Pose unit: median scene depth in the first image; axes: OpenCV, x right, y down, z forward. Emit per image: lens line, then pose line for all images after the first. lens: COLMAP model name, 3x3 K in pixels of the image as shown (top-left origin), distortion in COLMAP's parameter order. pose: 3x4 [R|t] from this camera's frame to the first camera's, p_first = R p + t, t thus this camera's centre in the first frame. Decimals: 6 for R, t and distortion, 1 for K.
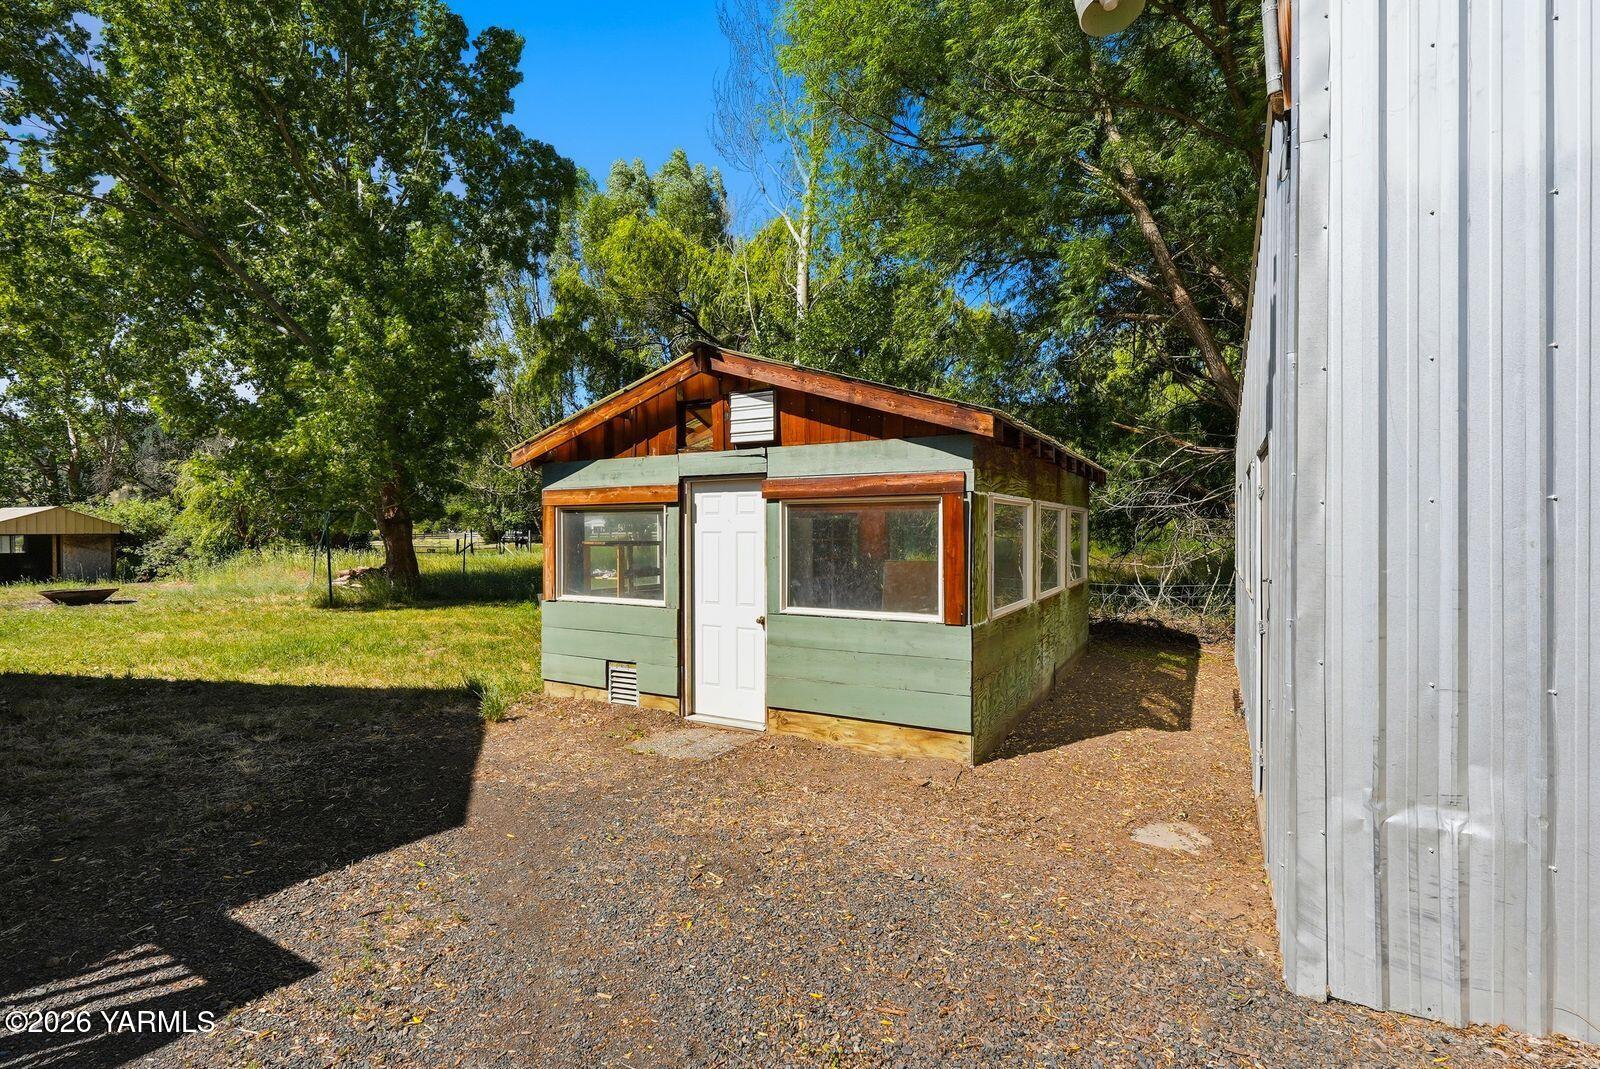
lens RADIAL K [[728.5, 0, 797.3], [0, 728.5, 541.5], [0, 0, 1]] dist [-0.008697, 0.000908]
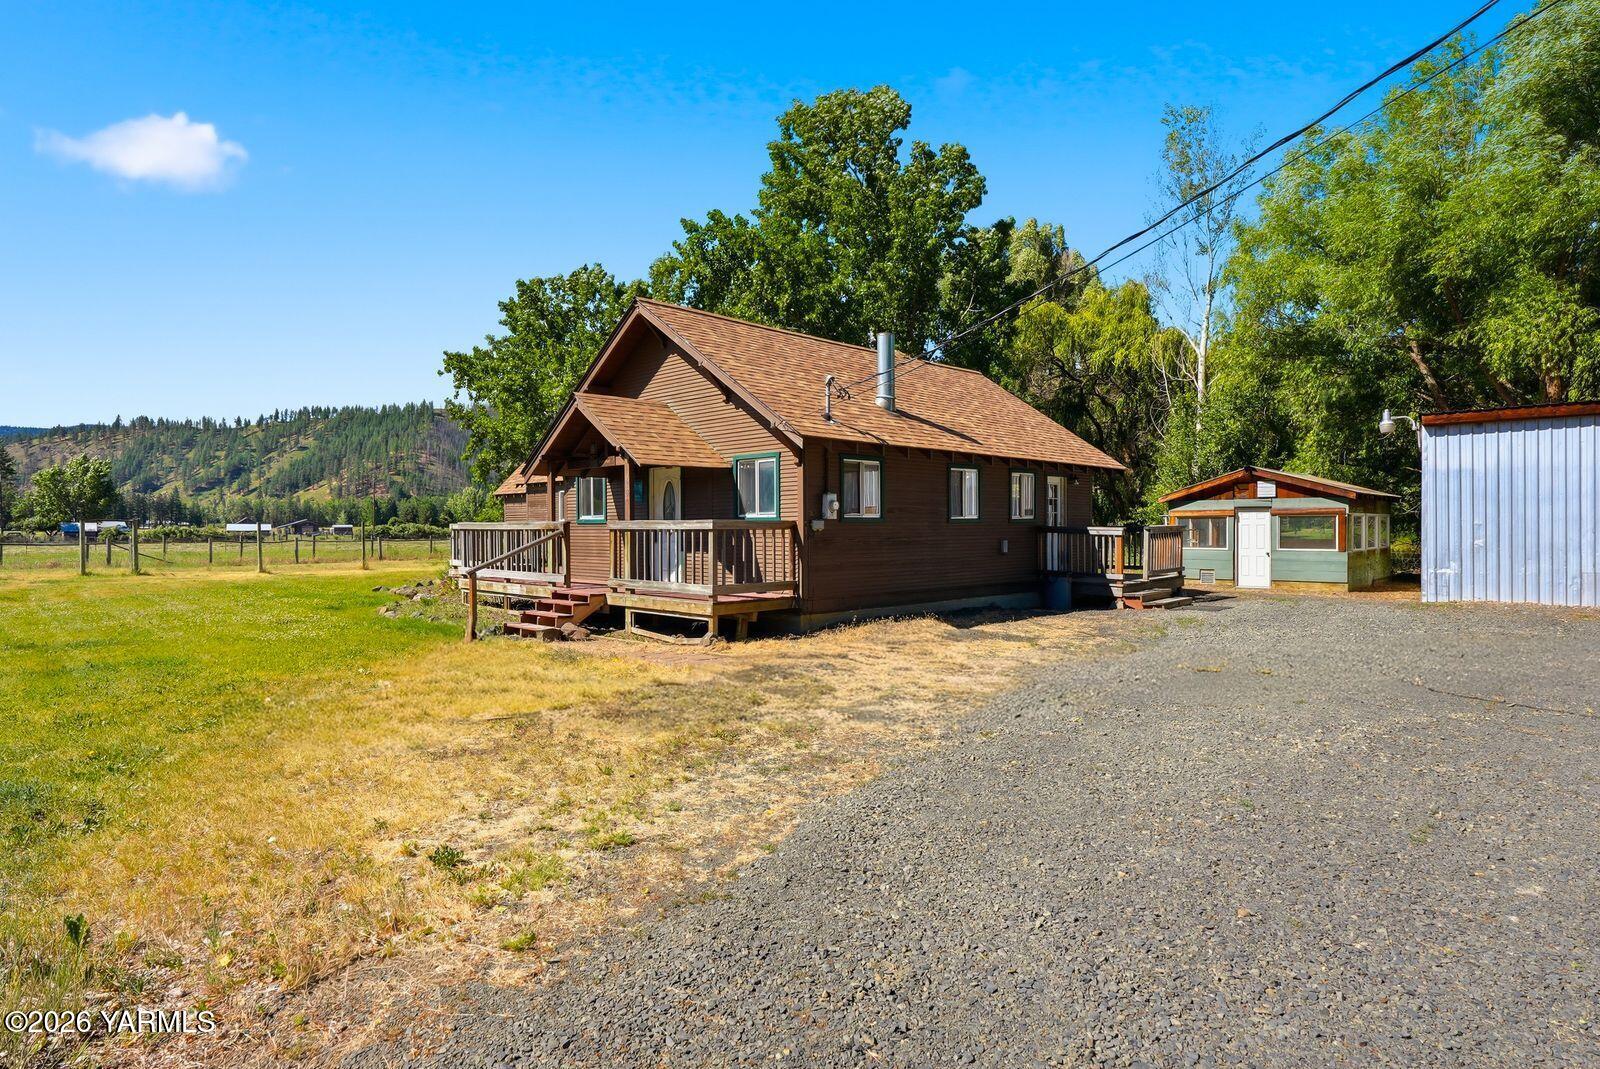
lens RADIAL K [[834.0, 0, 798.6], [0, 834.0, 540.4], [0, 0, 1]] dist [-0.011236, -0.000384]
pose [[0.967751, -0.005116, -0.251856, -1.135569], [0.007914, 0.999918, 0.010101, -0.000934], [0.251784, -0.011769, 0.967712, -3.056157]]
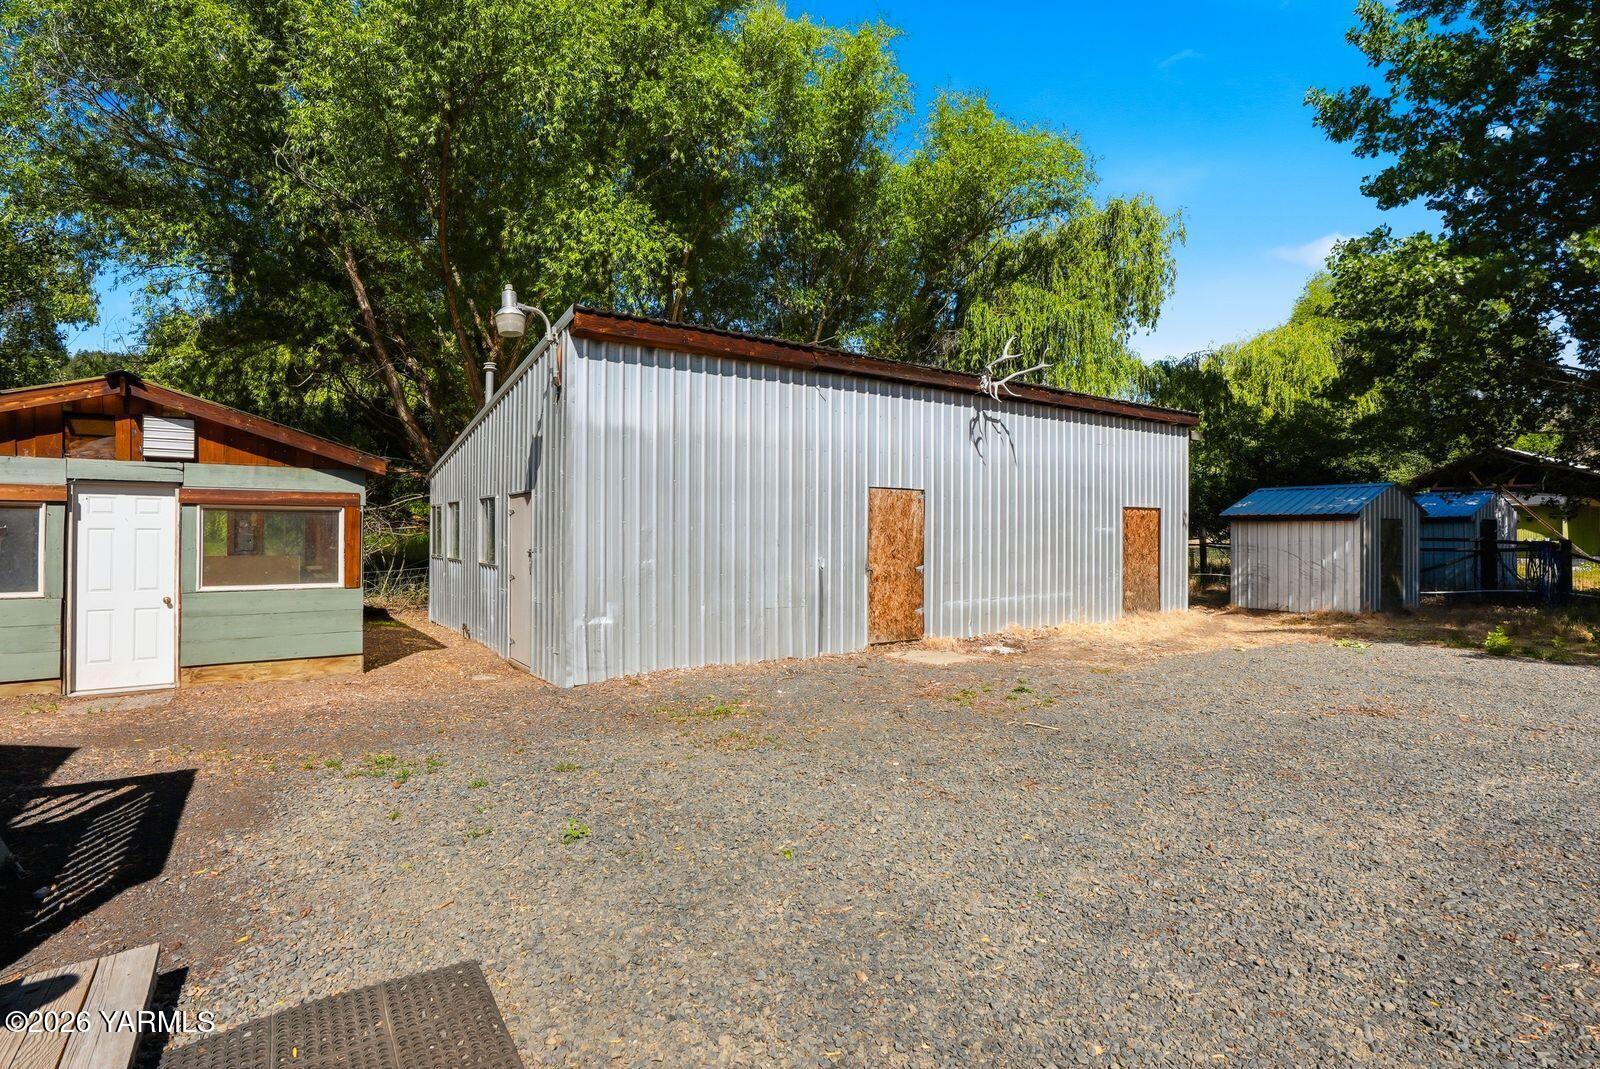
lens RADIAL K [[821.2, 0, 794.4], [0, 821.2, 532.2], [0, 0, 1]] dist [-0.001905, 0.000450]
pose [[0.448275, -0.000407, 0.893896, -0.848296], [-0.000042, 1.000000, 0.000476, -0.008340], [-0.893896, -0.000251, 0.448274, -0.604258]]
